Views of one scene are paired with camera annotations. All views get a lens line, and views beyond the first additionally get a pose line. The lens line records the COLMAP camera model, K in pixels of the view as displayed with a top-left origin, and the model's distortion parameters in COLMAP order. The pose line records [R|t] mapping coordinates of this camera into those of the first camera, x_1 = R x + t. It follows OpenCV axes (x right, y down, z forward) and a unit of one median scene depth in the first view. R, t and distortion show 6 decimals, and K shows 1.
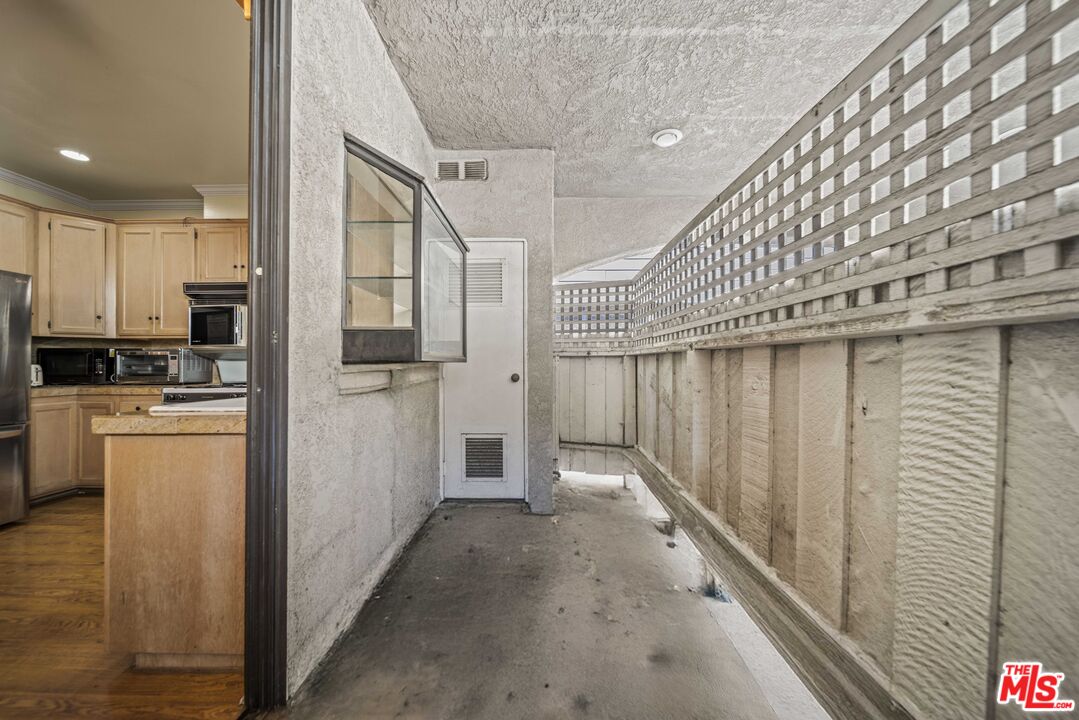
lens RADIAL K [[386.9, 0, 540.9], [0, 386.9, 362.5], [0, 0, 1]] dist [-0.001808, -0.001021]
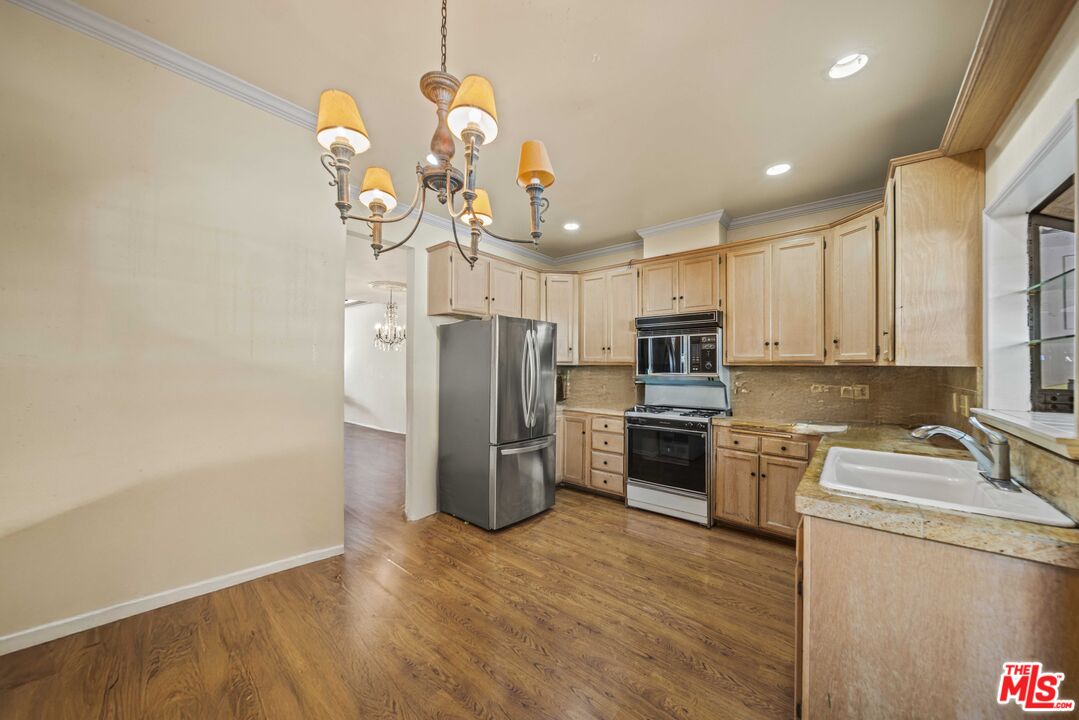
lens RADIAL K [[386.9, 0, 541.2], [0, 386.9, 359.4], [0, 0, 1]] dist [-0.001808, -0.001021]
pose [[0.772568, -0.004947, -0.634913, -0.410872], [-0.001637, 0.999951, -0.009784, -0.071030], [0.634930, 0.008598, 0.772522, -0.053052]]
